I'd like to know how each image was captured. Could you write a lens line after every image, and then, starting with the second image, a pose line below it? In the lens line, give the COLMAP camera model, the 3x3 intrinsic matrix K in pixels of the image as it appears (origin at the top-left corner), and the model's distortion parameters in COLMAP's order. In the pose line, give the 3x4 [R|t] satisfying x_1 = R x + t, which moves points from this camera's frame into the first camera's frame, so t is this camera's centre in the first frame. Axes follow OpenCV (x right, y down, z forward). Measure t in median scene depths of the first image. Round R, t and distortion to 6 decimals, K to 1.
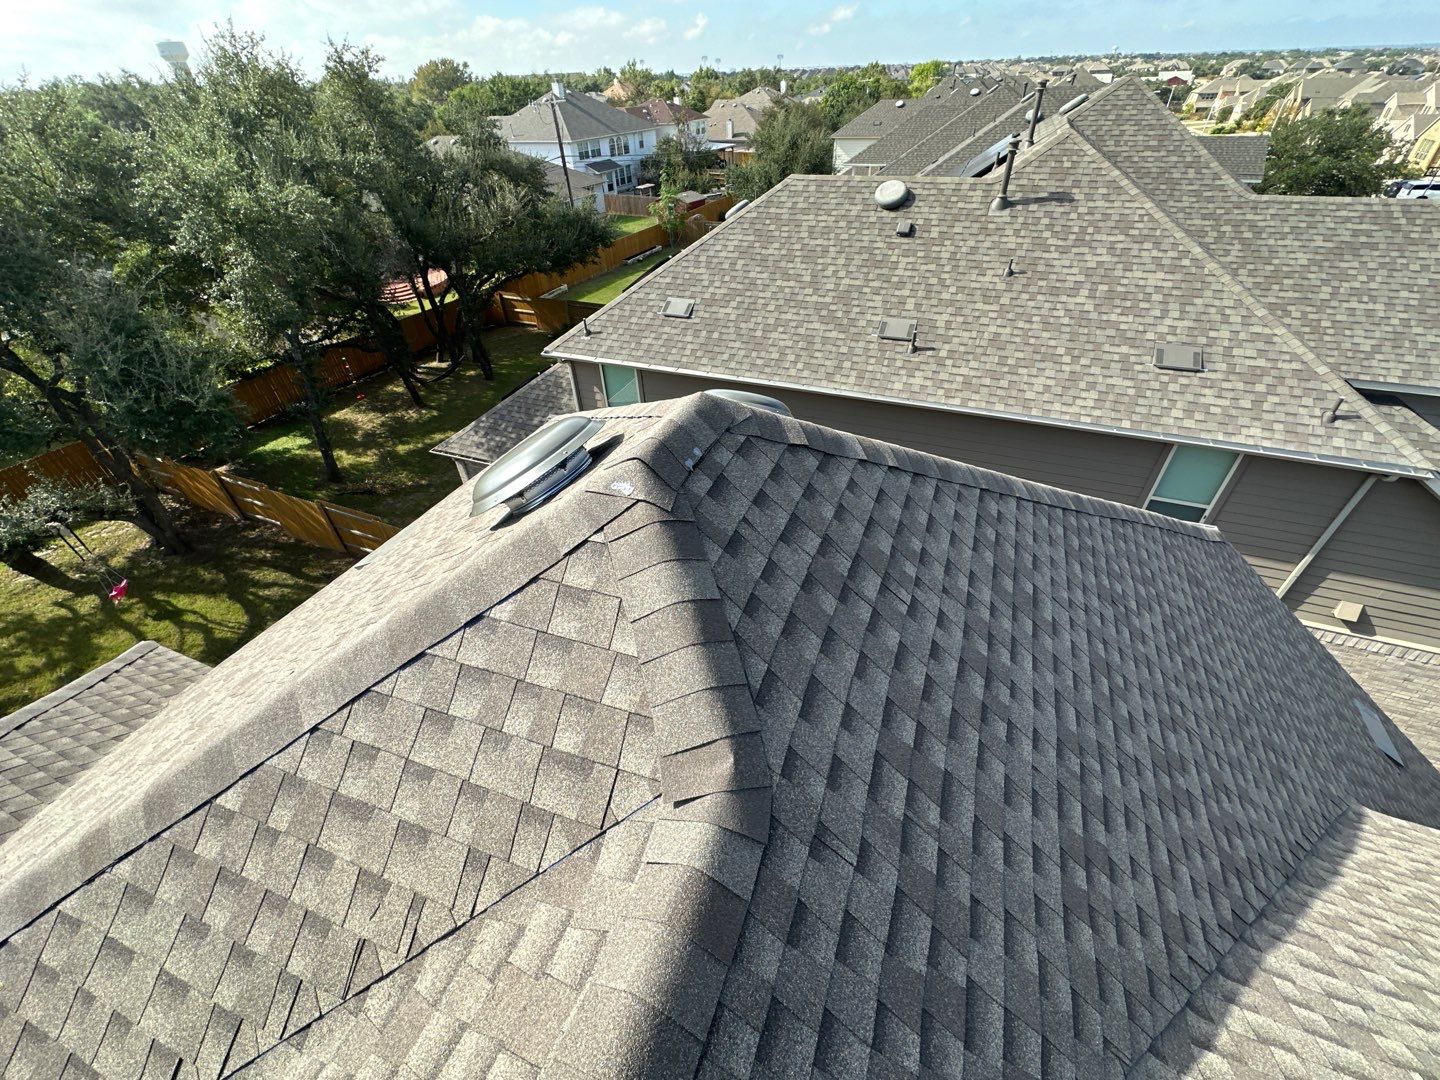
lens RADIAL K [[586.5, 0, 720.0], [0, 586.5, 538.6], [0, 0, 1]] dist [-0.001997, -0.000885]
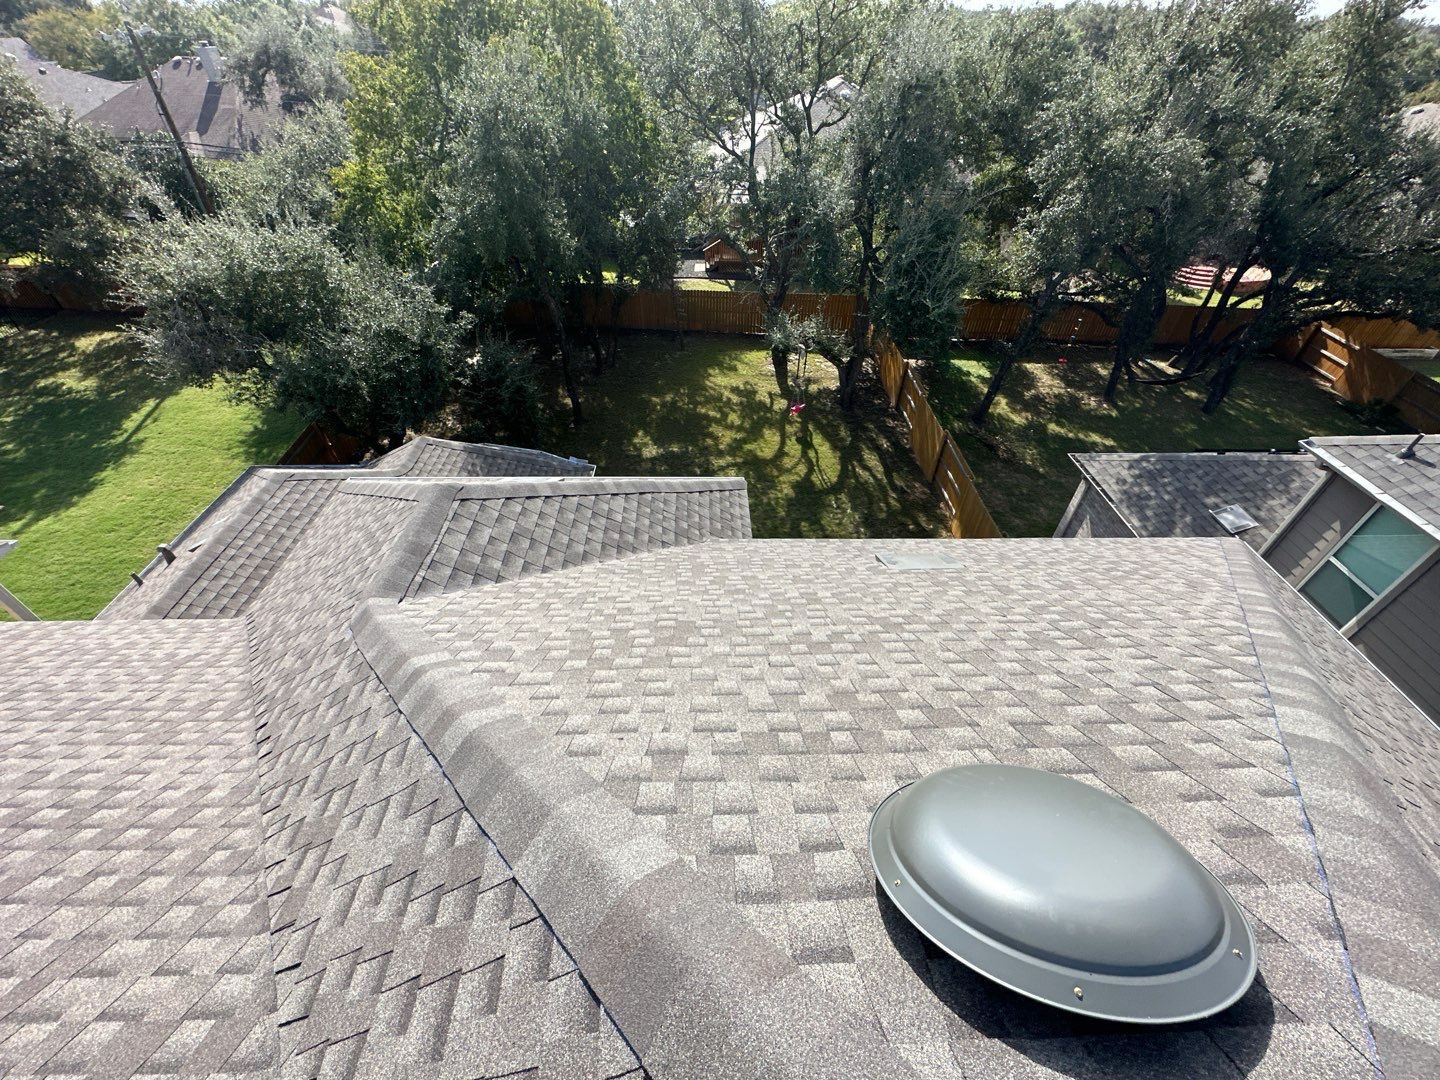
lens RADIAL K [[588.6, 0, 718.3], [0, 588.6, 540.2], [0, 0, 1]] dist [-0.003024, -0.001093]
pose [[0.403226, 0.636894, -0.657096, -0.044407], [-0.588201, 0.730461, 0.347055, -0.055856], [0.701020, 0.246563, 0.669162, 0.069047]]
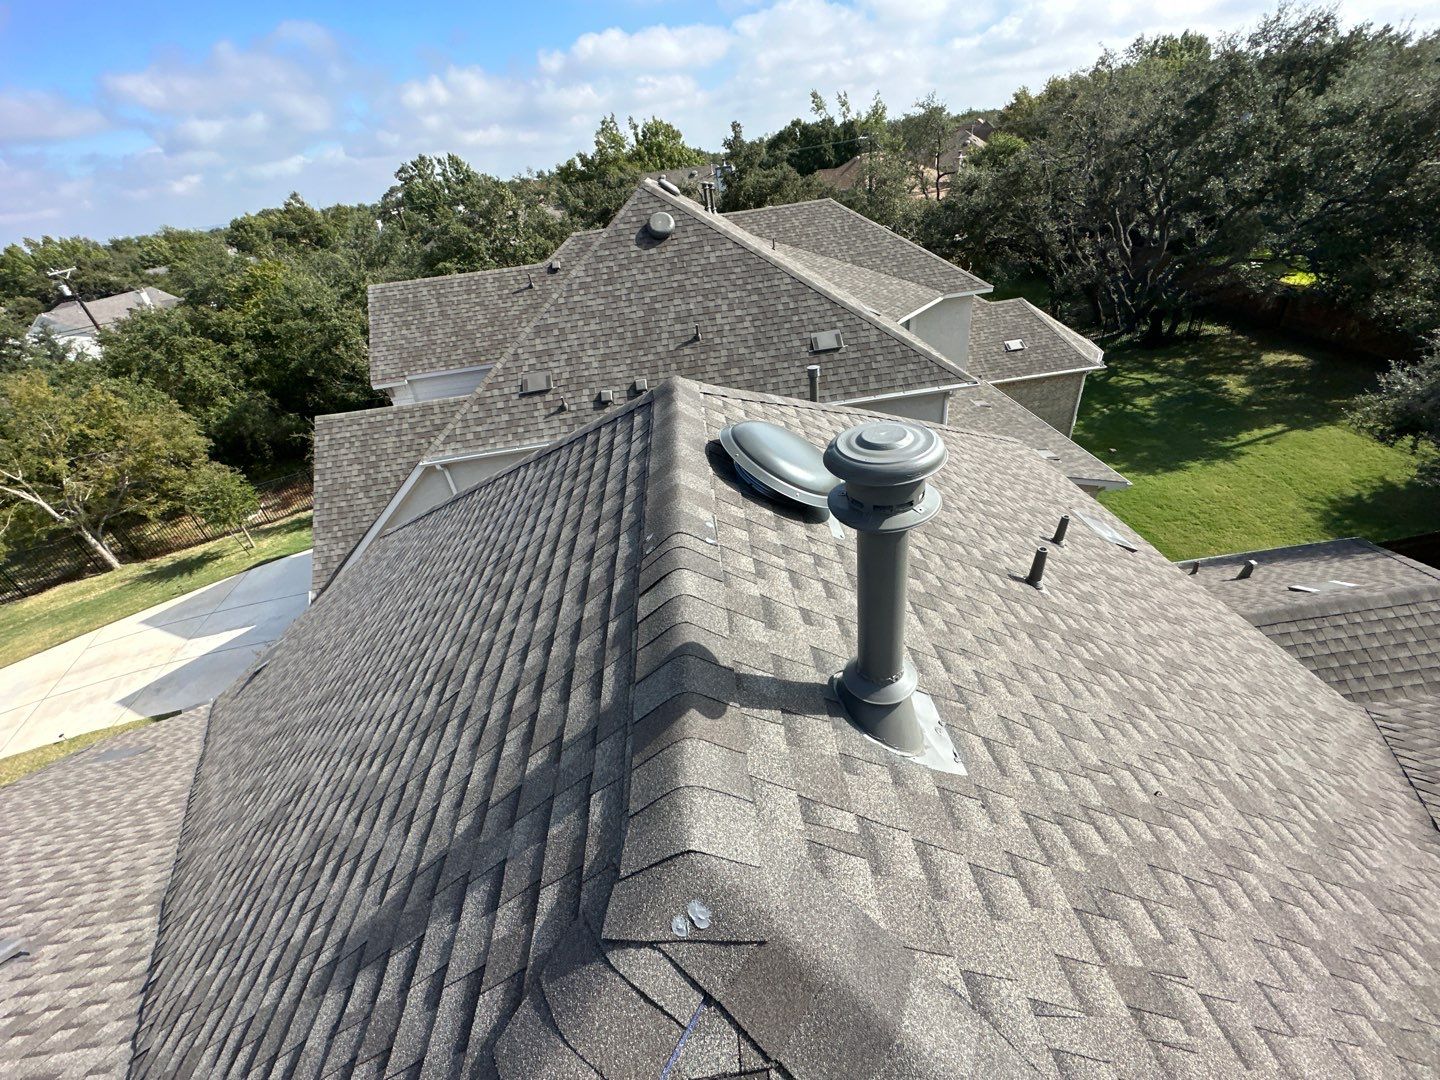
lens RADIAL K [[586.7, 0, 722.3], [0, 586.7, 539.8], [0, 0, 1]] dist [-0.002164, -0.000591]
pose [[-0.877922, 0.367750, -0.306614, -0.011930], [-0.167636, 0.363763, 0.916283, 0.027712], [0.448498, 0.855825, -0.257708, -0.038597]]
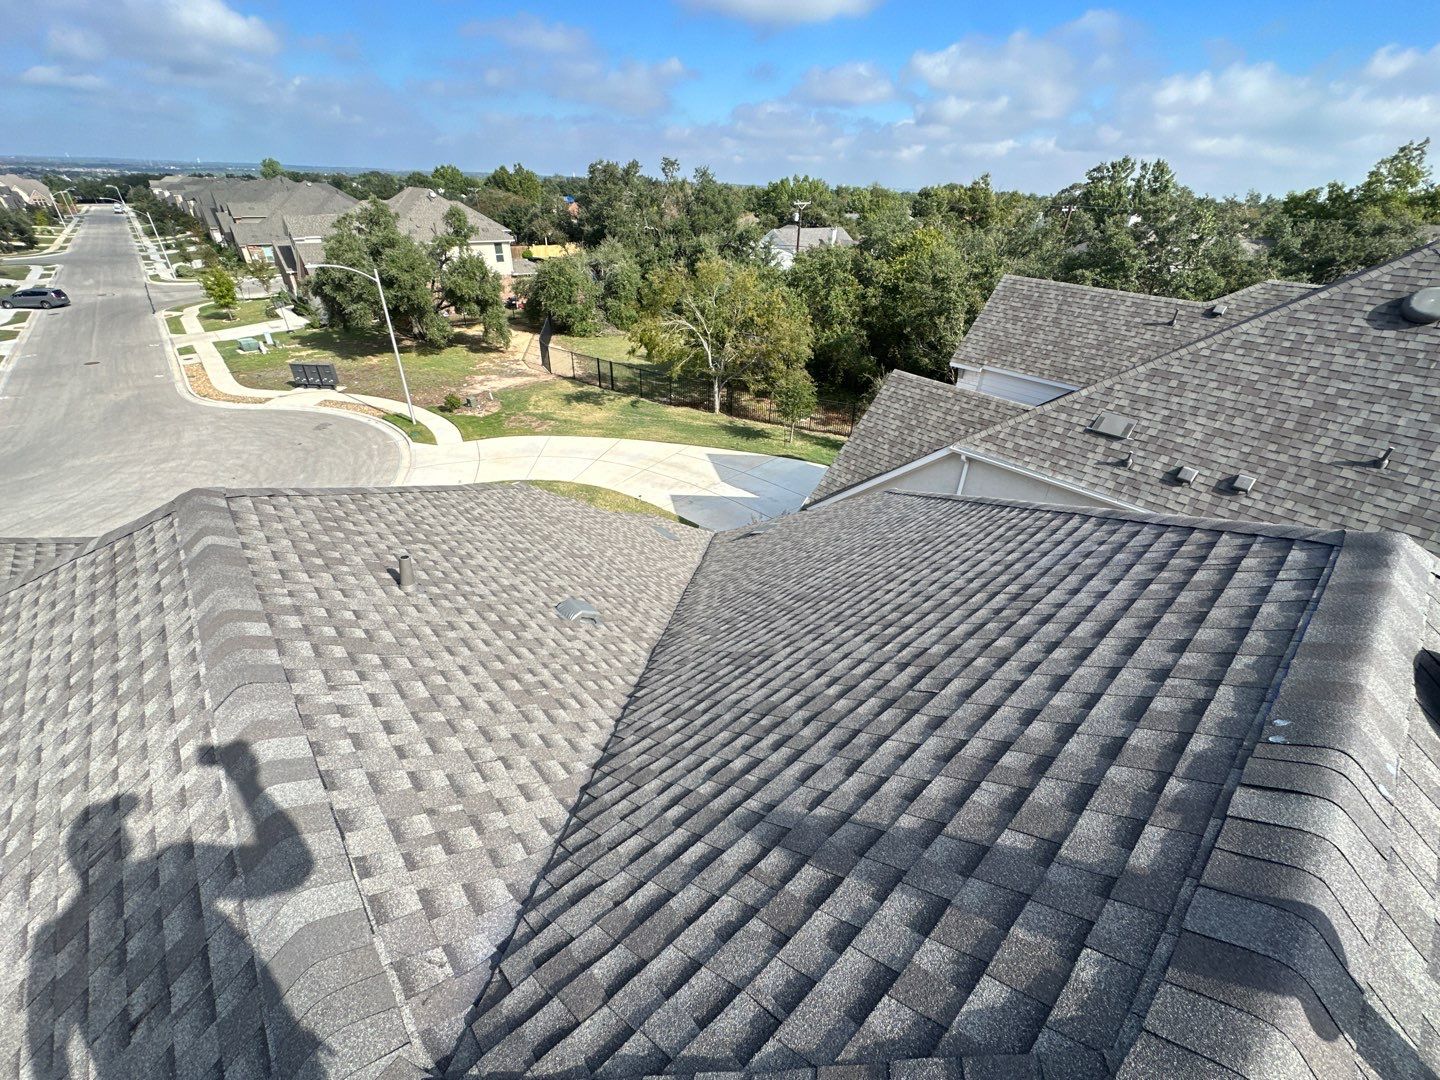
lens RADIAL K [[586.7, 0, 722.3], [0, 586.7, 539.8], [0, 0, 1]] dist [-0.002164, -0.000591]
pose [[-0.901342, -0.221188, 0.372368, 0.020297], [0.267935, 0.390730, 0.880648, 0.023483], [-0.340284, 0.893536, -0.292917, -0.046635]]
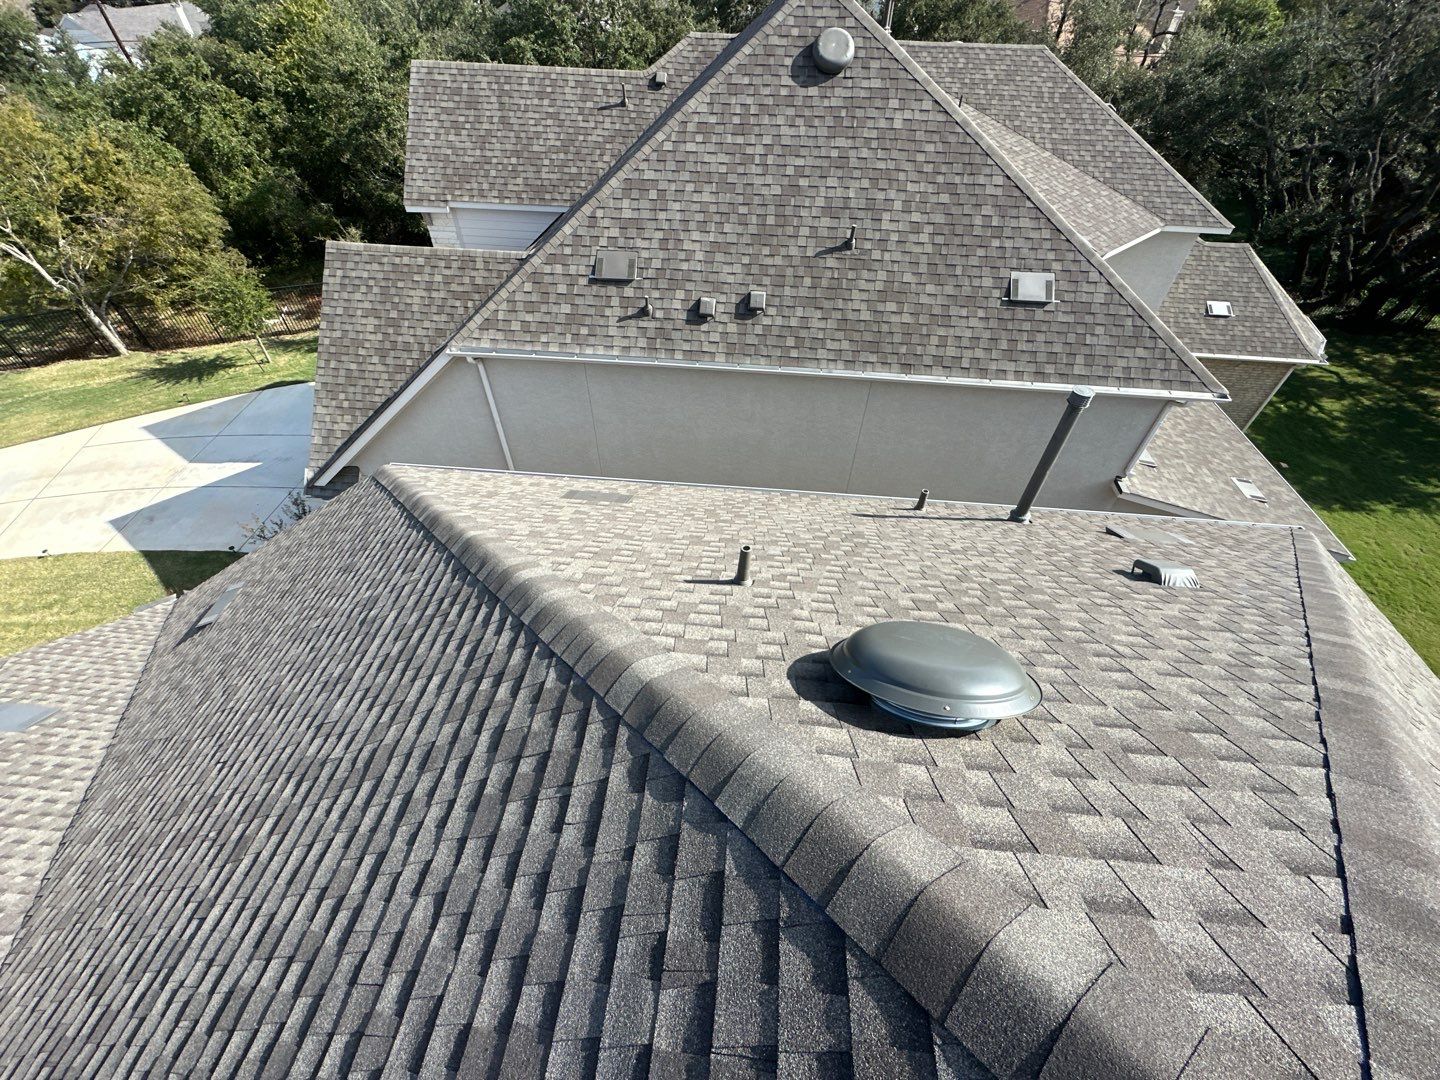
lens RADIAL K [[587.3, 0, 720.7], [0, 587.3, 539.1], [0, 0, 1]] dist [-0.002088, -0.001137]
pose [[-0.953016, 0.228053, -0.199380, -0.037863], [-0.176313, 0.117610, 0.977283, 0.183224], [0.246321, 0.966519, -0.071875, -0.225516]]
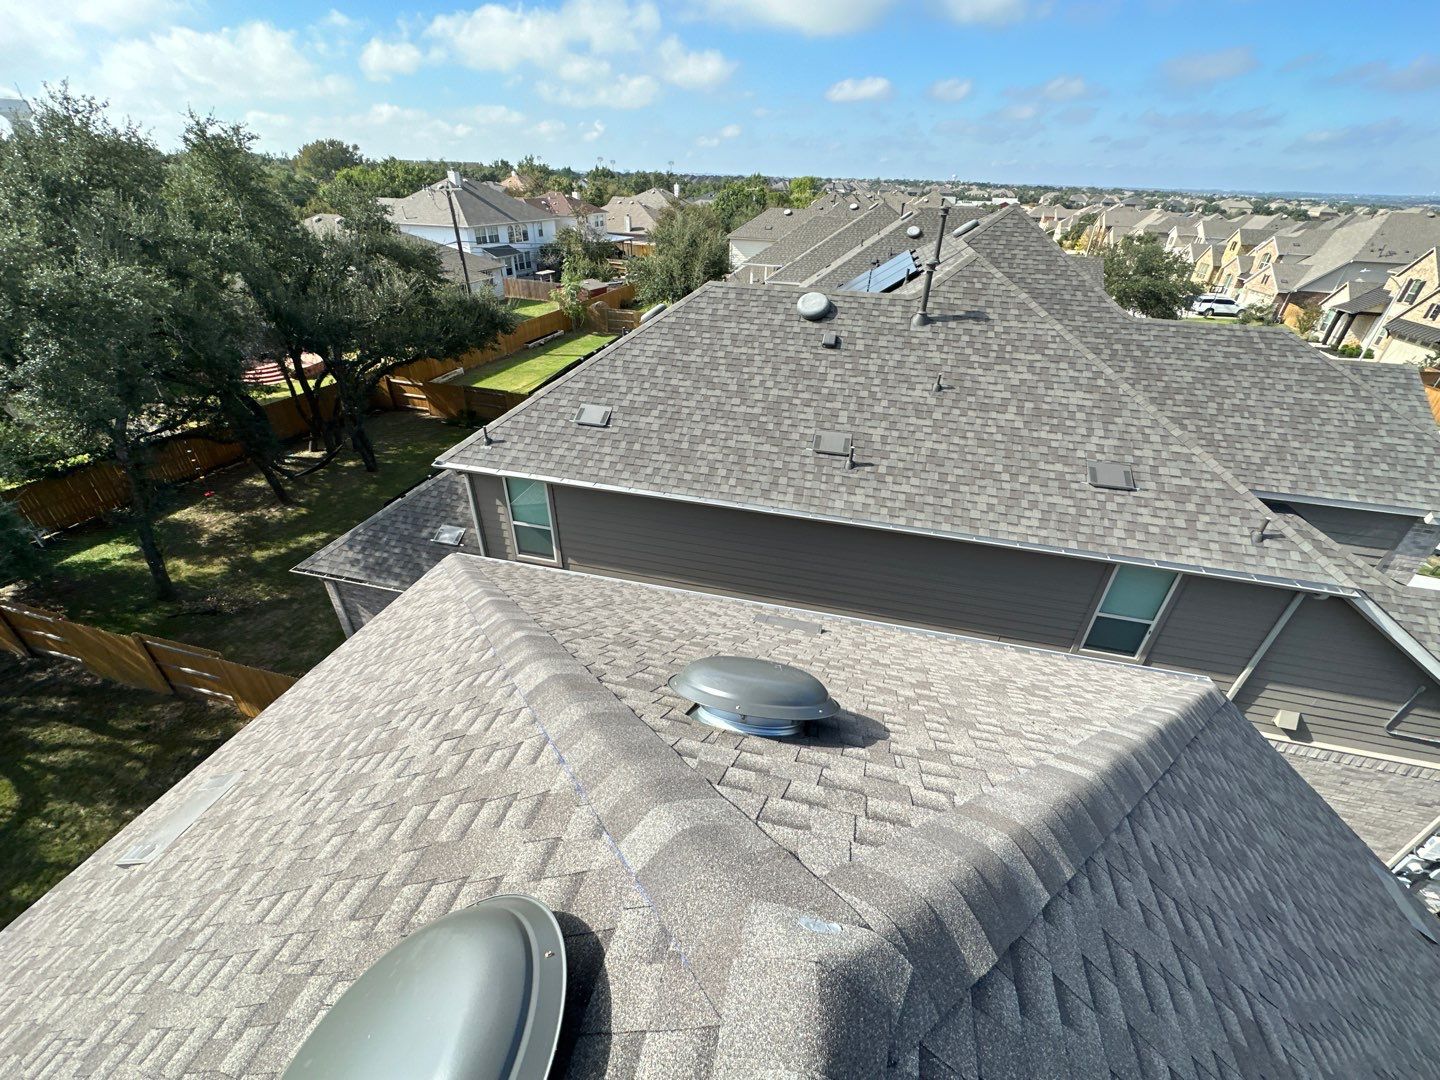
lens RADIAL K [[586.7, 0, 722.3], [0, 586.7, 539.8], [0, 0, 1]] dist [-0.002164, -0.000591]
pose [[0.986286, -0.030075, 0.162281, -0.022920], [0.048770, 0.992457, -0.112478, -0.075799], [-0.157674, 0.118850, 0.980313, 0.085446]]
